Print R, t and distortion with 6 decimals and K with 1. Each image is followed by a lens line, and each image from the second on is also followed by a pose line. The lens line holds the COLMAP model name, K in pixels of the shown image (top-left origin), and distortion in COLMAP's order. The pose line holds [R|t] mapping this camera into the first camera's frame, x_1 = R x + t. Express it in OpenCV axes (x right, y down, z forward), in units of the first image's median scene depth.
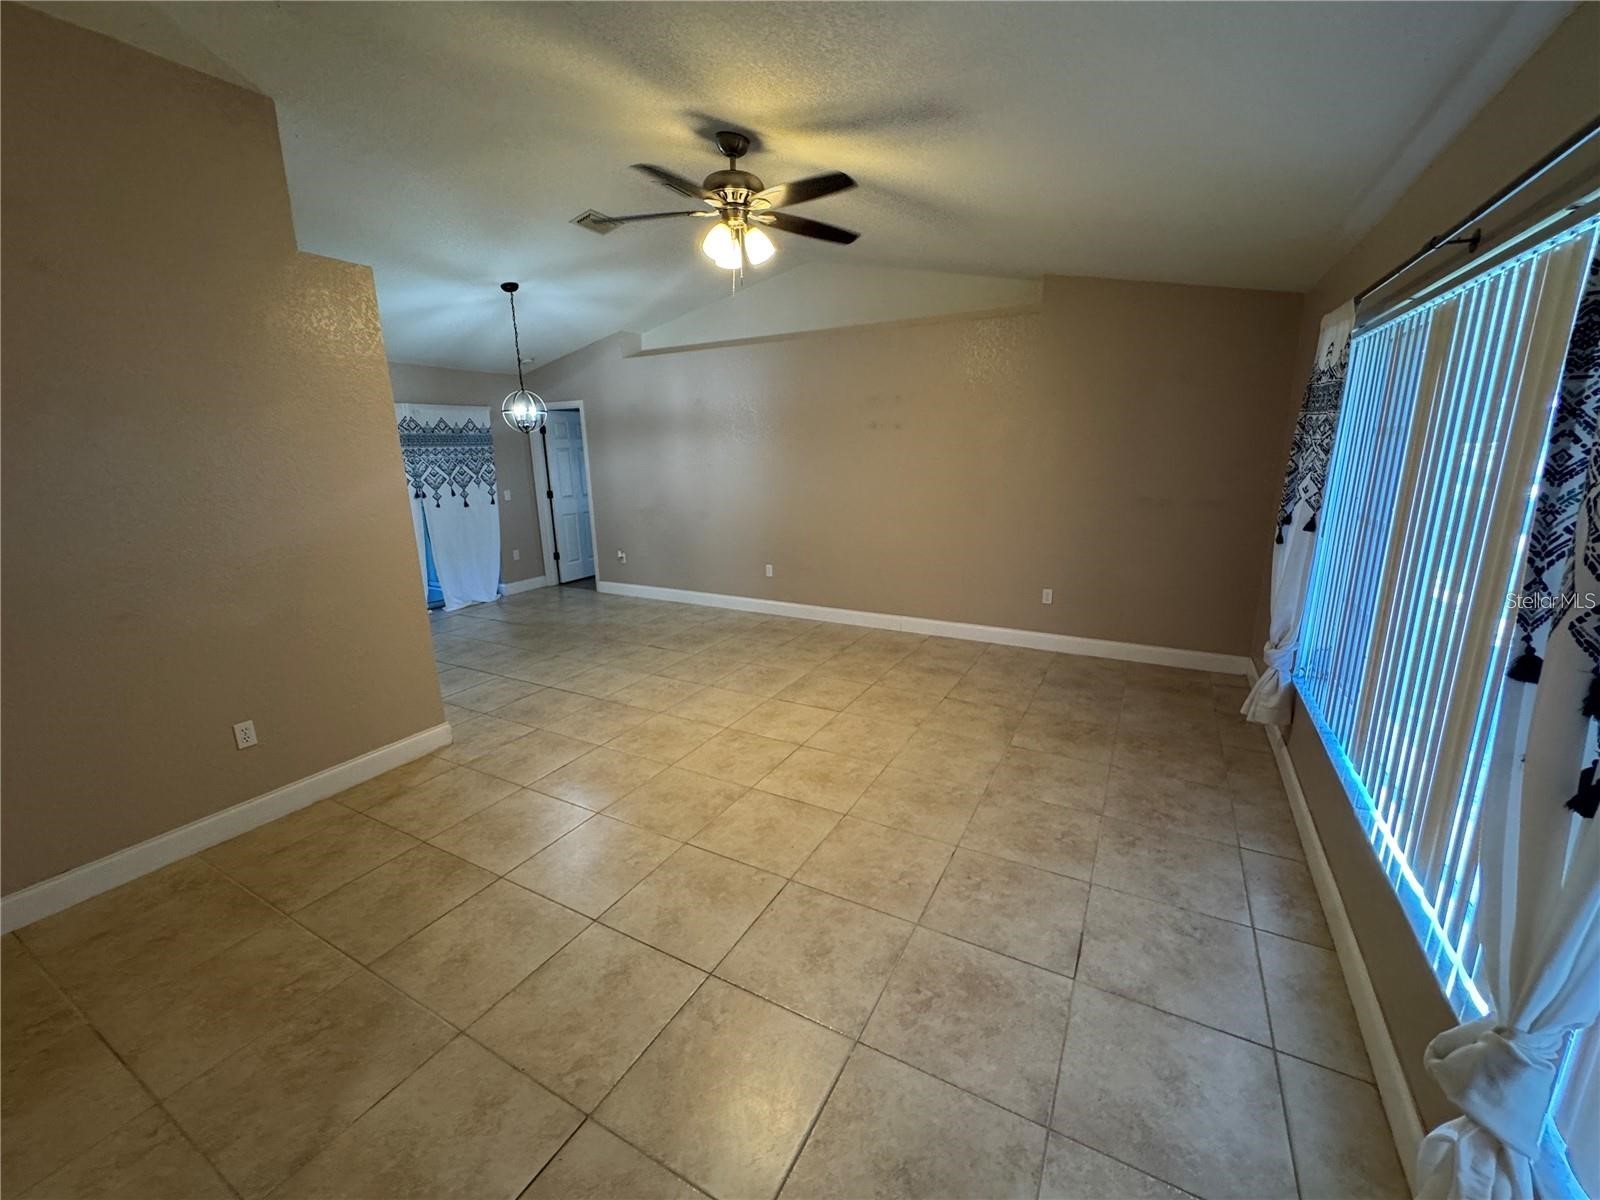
lens RADIAL K [[645.3, 0, 800.0], [0, 645.3, 600.0], [0, 0, 1]] dist [-0.000715, 0.000728]
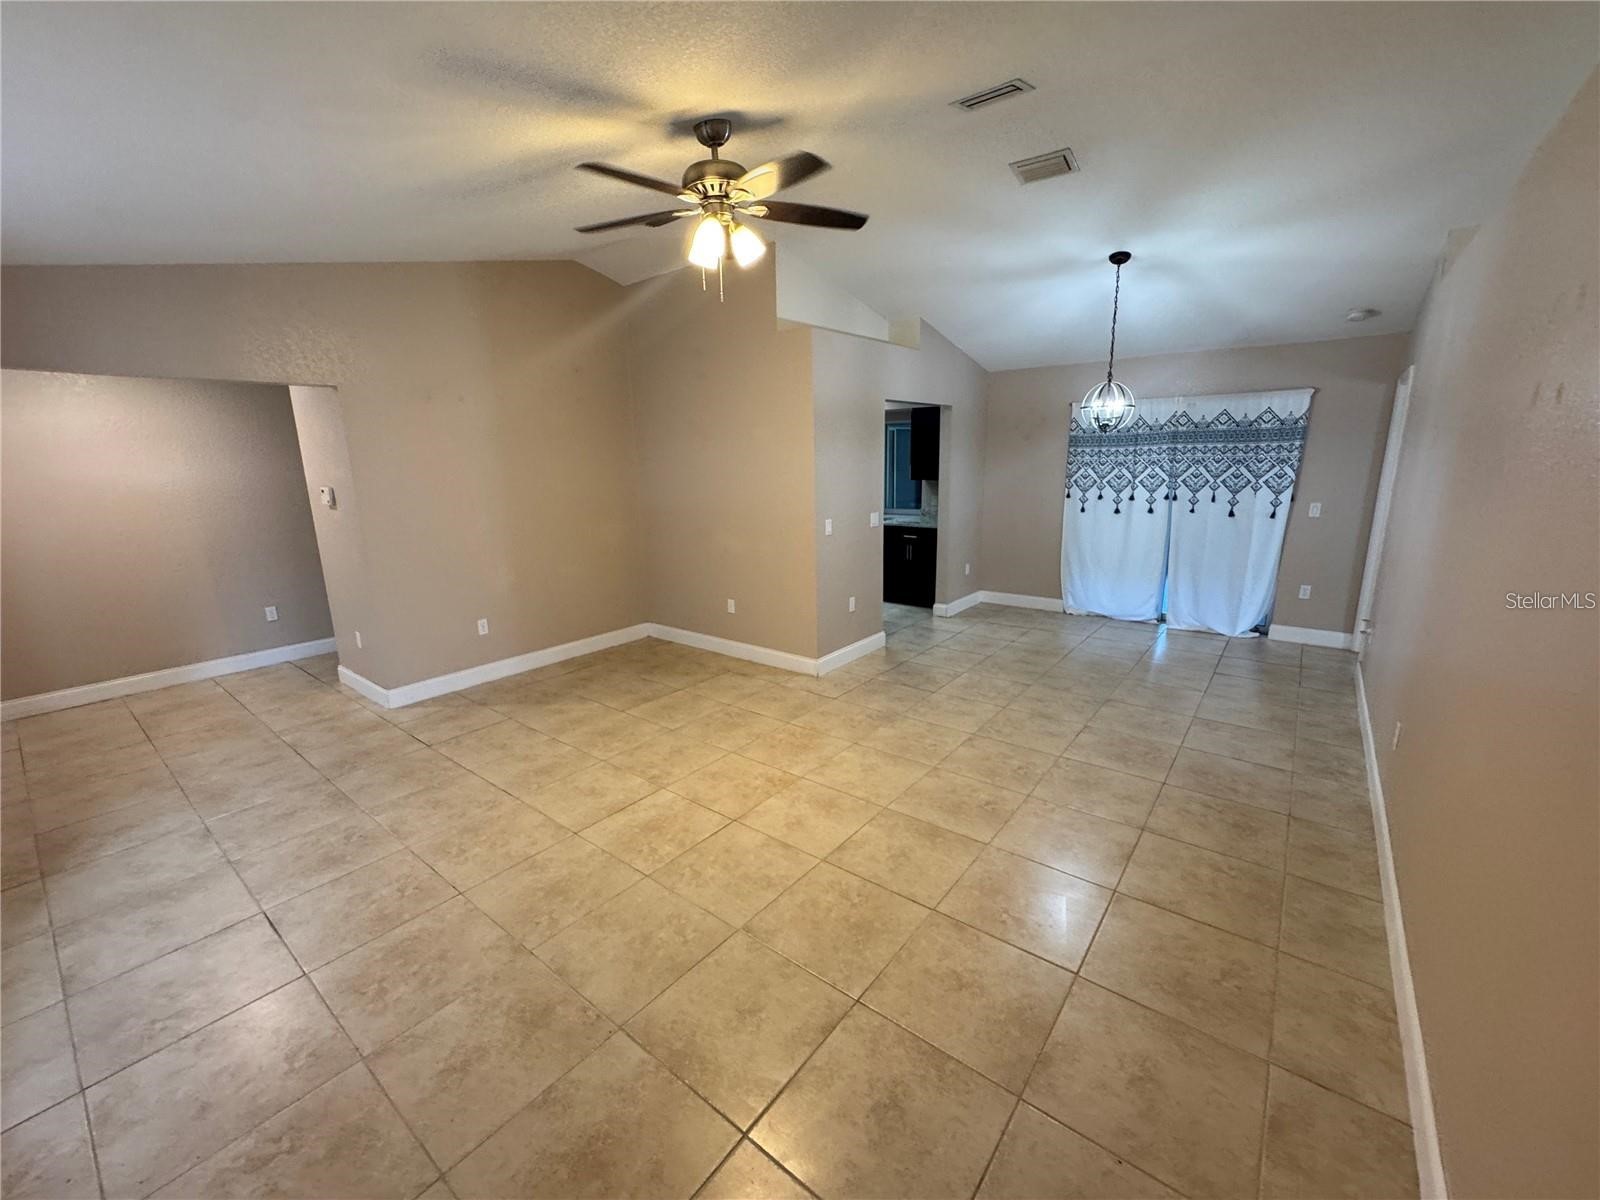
lens RADIAL K [[645.3, 0, 800.0], [0, 645.3, 600.0], [0, 0, 1]] dist [-0.000715, 0.000728]
pose [[-0.161658, 0.240908, -0.956990, 0.680154], [-0.210307, 0.939058, 0.271919, -0.272521], [0.964177, 0.245220, -0.101142, 1.033570]]
